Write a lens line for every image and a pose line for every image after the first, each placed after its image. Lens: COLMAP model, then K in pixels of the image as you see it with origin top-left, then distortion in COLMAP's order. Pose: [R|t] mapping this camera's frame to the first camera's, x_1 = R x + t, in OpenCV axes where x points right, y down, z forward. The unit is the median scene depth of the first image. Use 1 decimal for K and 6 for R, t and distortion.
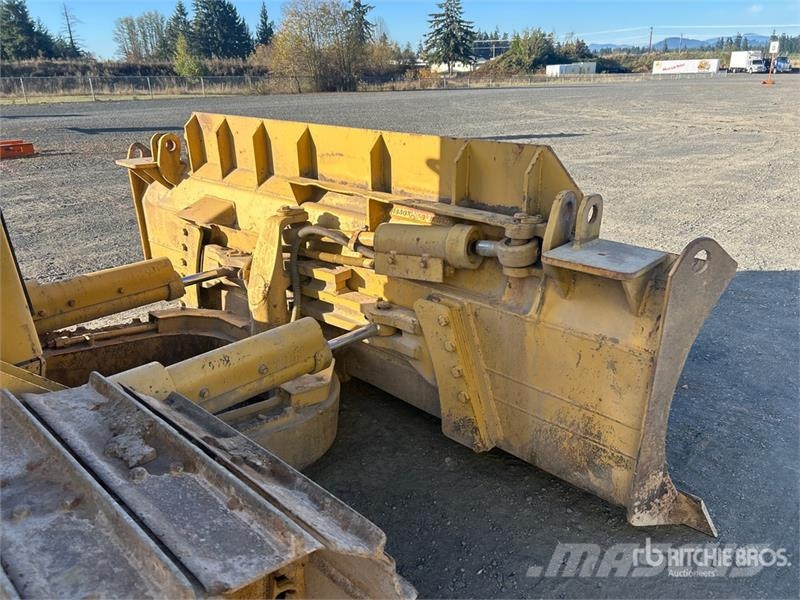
lens RADIAL K [[588.7, 0, 394.3], [0, 588.7, 310.8], [0, 0, 1]] dist [0.056793, -0.062812]
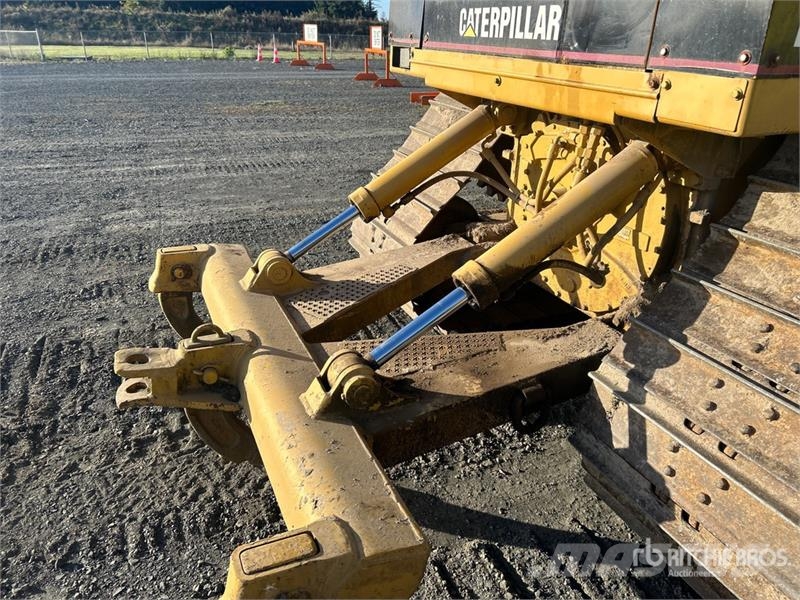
lens RADIAL K [[594.1, 0, 406.5], [0, 594.1, 298.7], [0, 0, 1]] dist [0.049410, -0.047706]
pose [[0.925828, 0.181429, -0.331550, -1.185760], [-0.170686, 0.983404, 0.061507, 0.400042], [0.337207, -0.000354, 0.941431, -1.039095]]
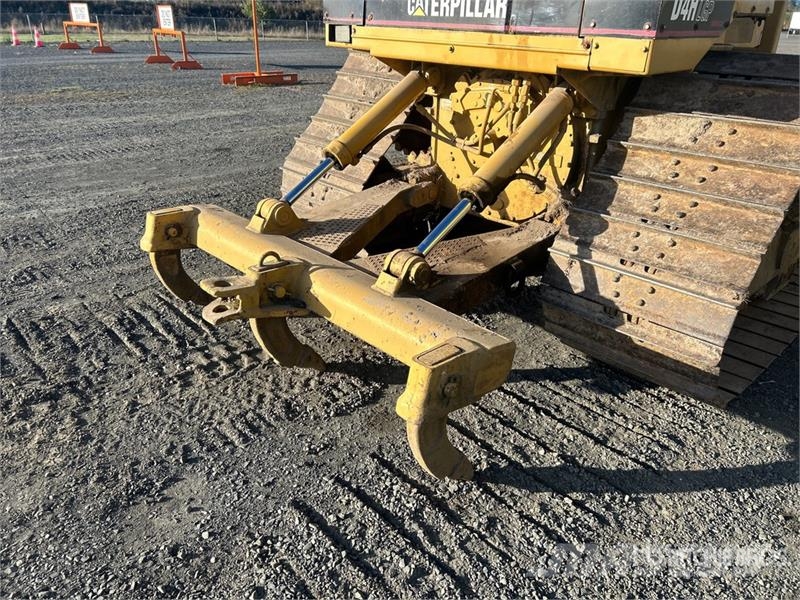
lens RADIAL K [[590.1, 0, 404.2], [0, 590.1, 299.5], [0, 0, 1]] dist [0.049782, -0.051653]
pose [[0.998528, 0.047002, -0.027063, -1.433599], [-0.045387, 0.997315, 0.057478, 0.539665], [0.029692, -0.056165, 0.997980, -1.353363]]
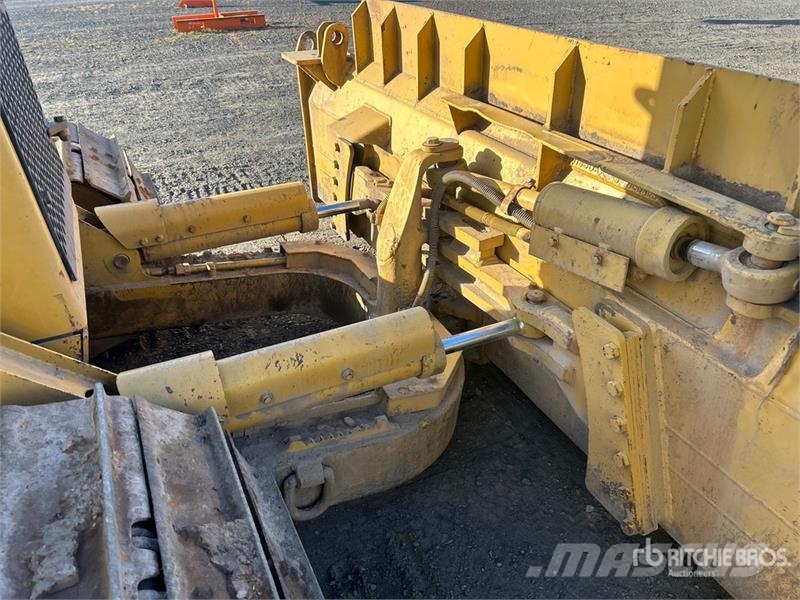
lens RADIAL K [[588.7, 0, 394.3], [0, 588.7, 310.8], [0, 0, 1]] dist [0.056793, -0.062812]
pose [[0.934468, 0.180544, -0.306877, 0.042752], [-0.121343, 0.971791, 0.202232, -0.109786], [0.334732, -0.151742, 0.930015, 0.241557]]
